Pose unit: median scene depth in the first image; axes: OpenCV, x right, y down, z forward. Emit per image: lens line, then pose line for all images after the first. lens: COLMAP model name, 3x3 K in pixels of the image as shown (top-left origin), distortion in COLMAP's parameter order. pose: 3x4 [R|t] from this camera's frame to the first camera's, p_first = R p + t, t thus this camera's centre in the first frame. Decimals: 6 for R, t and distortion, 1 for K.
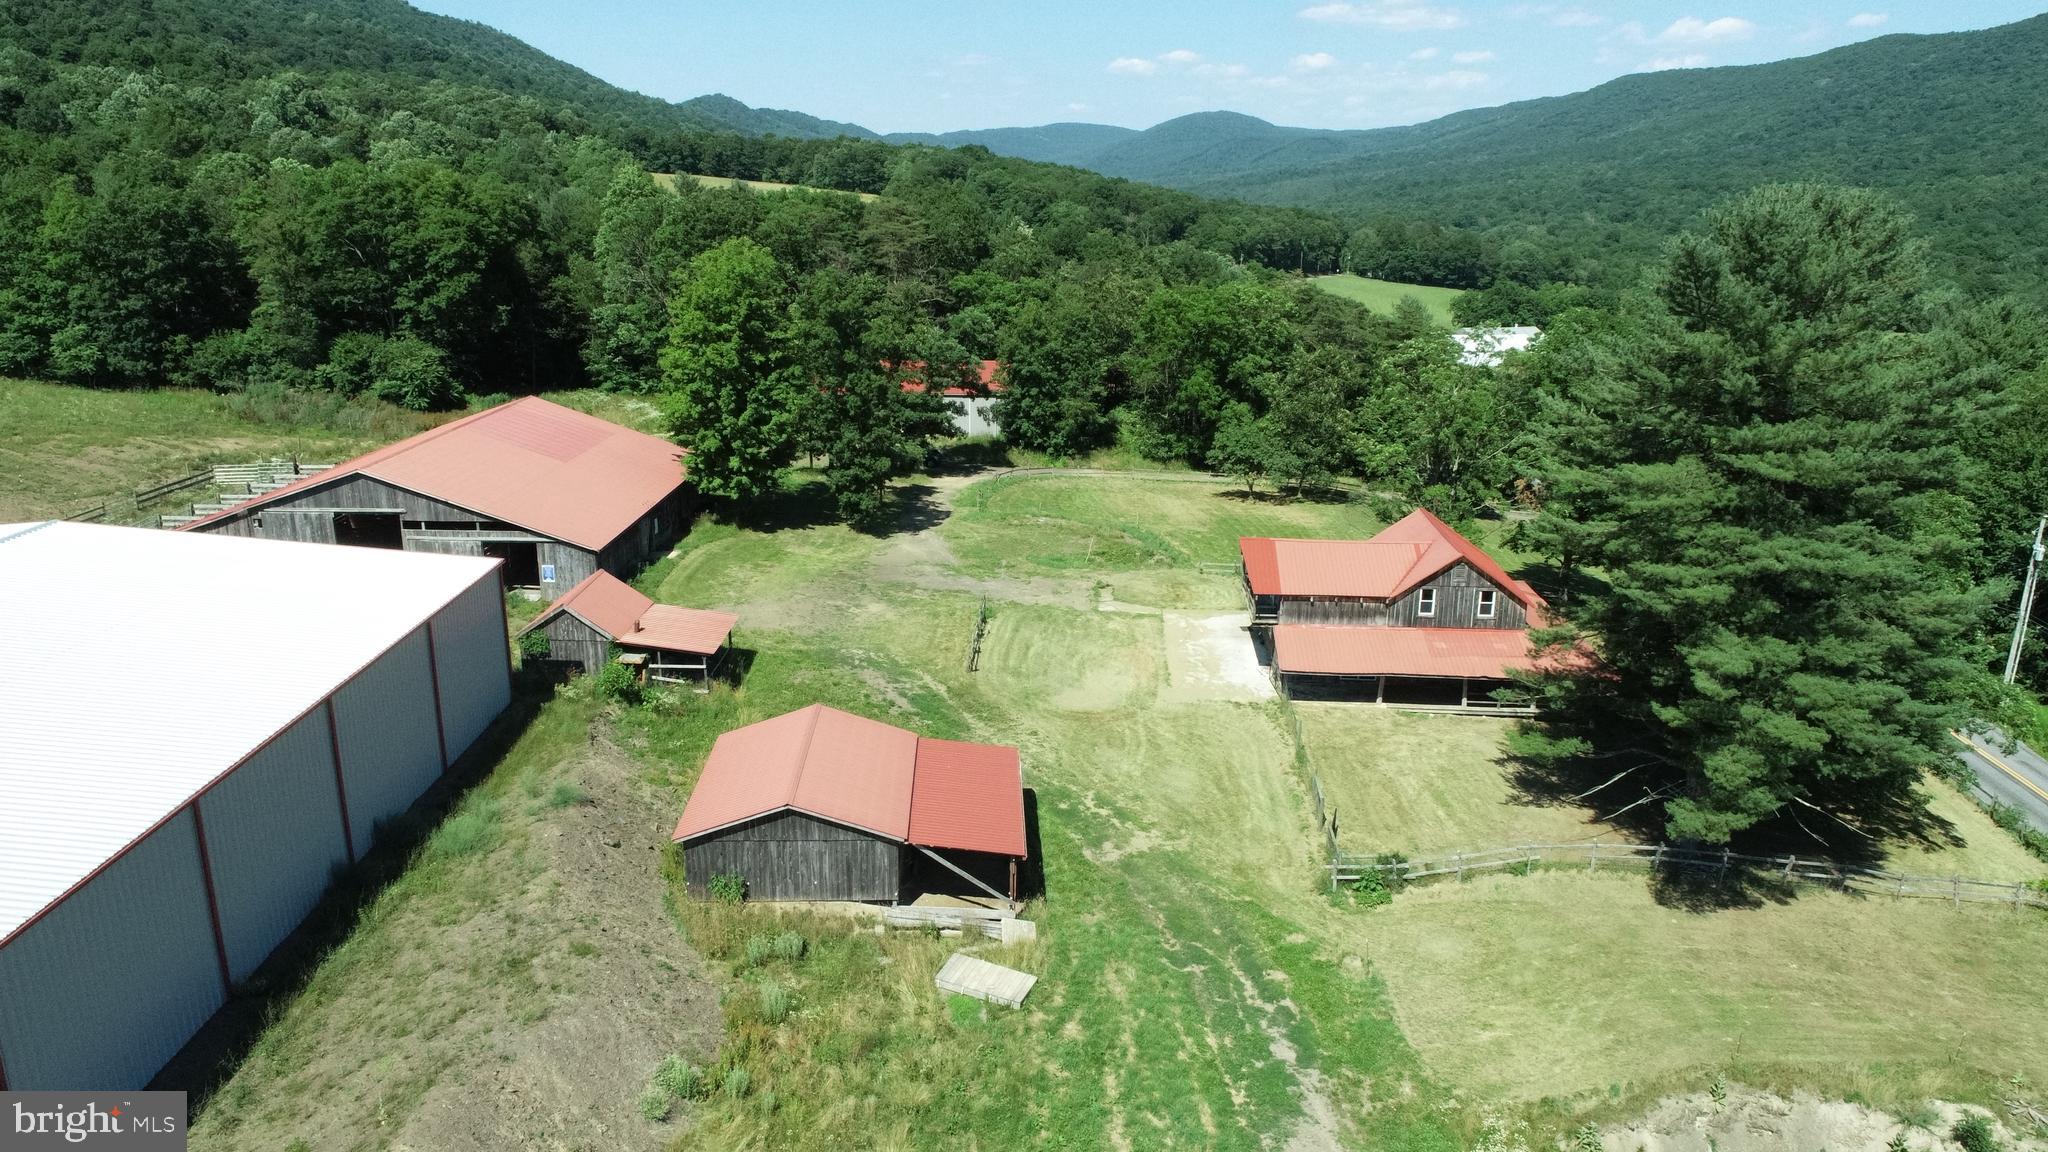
lens RADIAL K [[1376.9, 0, 1019.8], [0, 1376.9, 583.8], [0, 0, 1]] dist [-0.011950, 0.001782]
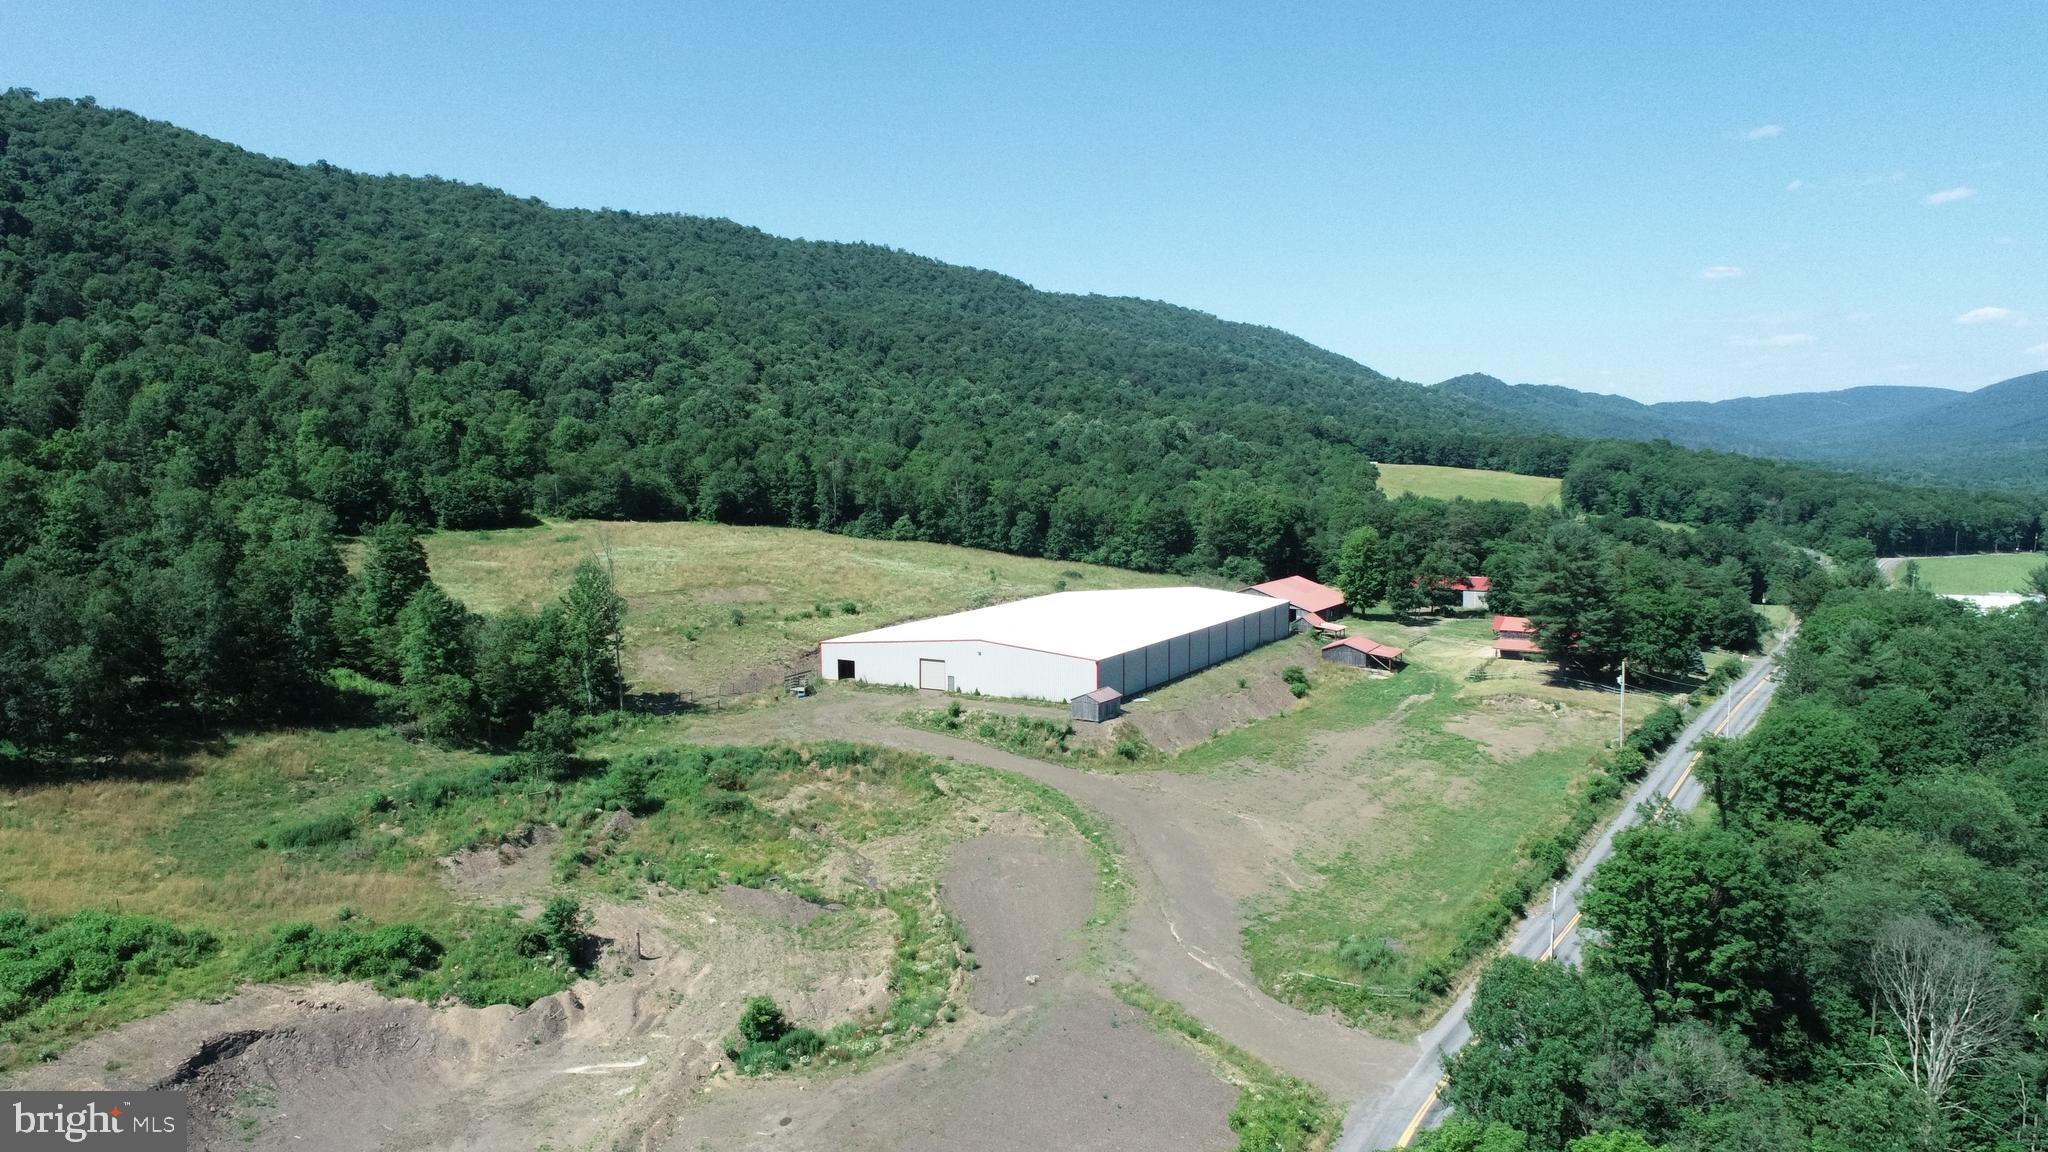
lens RADIAL K [[1376.9, 0, 1019.8], [0, 1376.9, 583.8], [0, 0, 1]] dist [-0.011950, 0.001782]
pose [[0.863983, 0.039353, -0.501980, 0.493636], [-0.132487, 0.979579, -0.151236, 0.325401], [0.485777, 0.197171, 0.851554, -1.449349]]
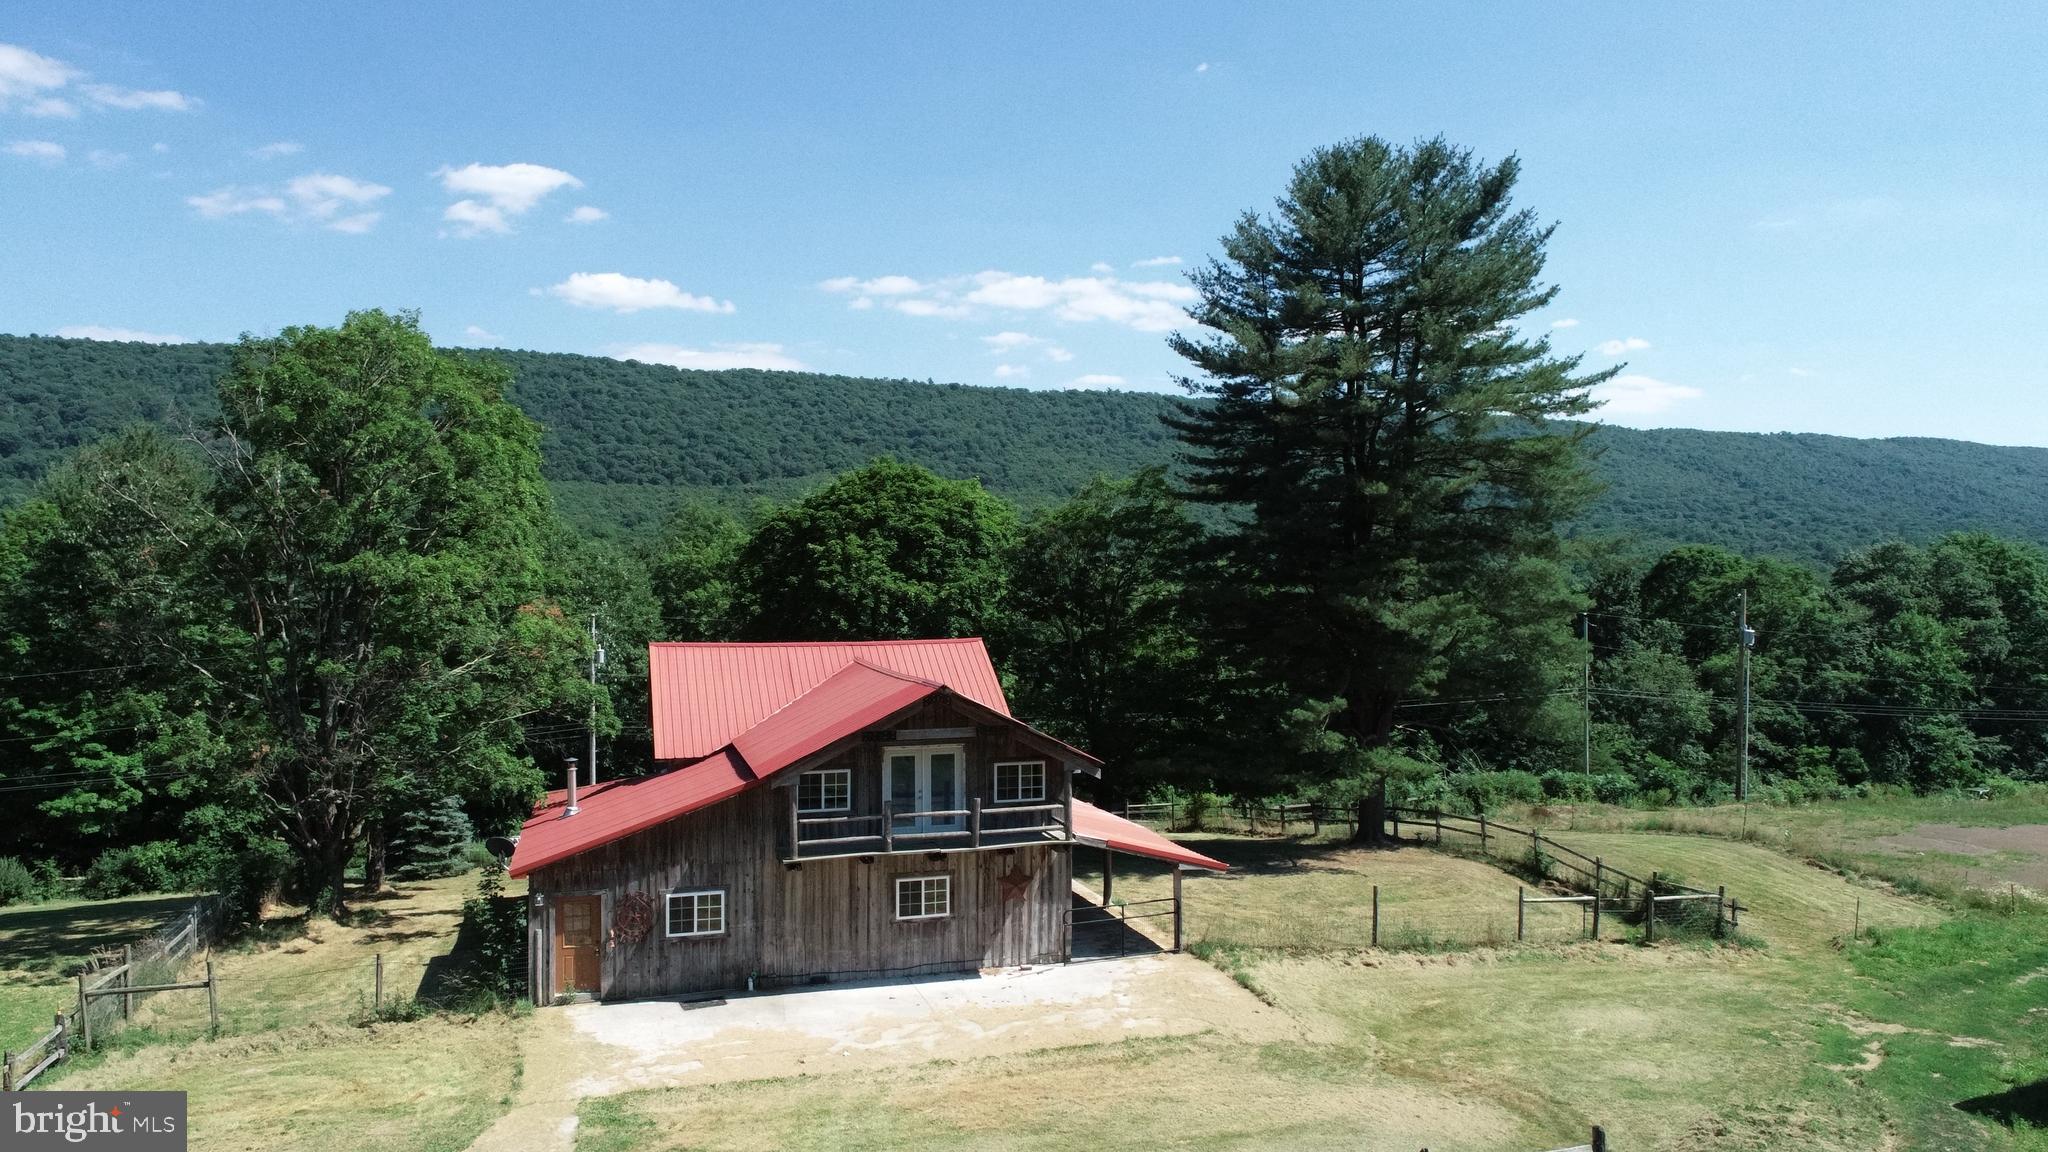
lens RADIAL K [[1374.8, 0, 1028.6], [0, 1374.8, 578.1], [0, 0, 1]] dist [-0.018124, 0.007645]
pose [[-0.362417, -0.004435, 0.932005, -0.127003], [0.264352, 0.958433, 0.107356, -0.056236], [-0.893740, 0.285285, -0.346180, 0.639228]]
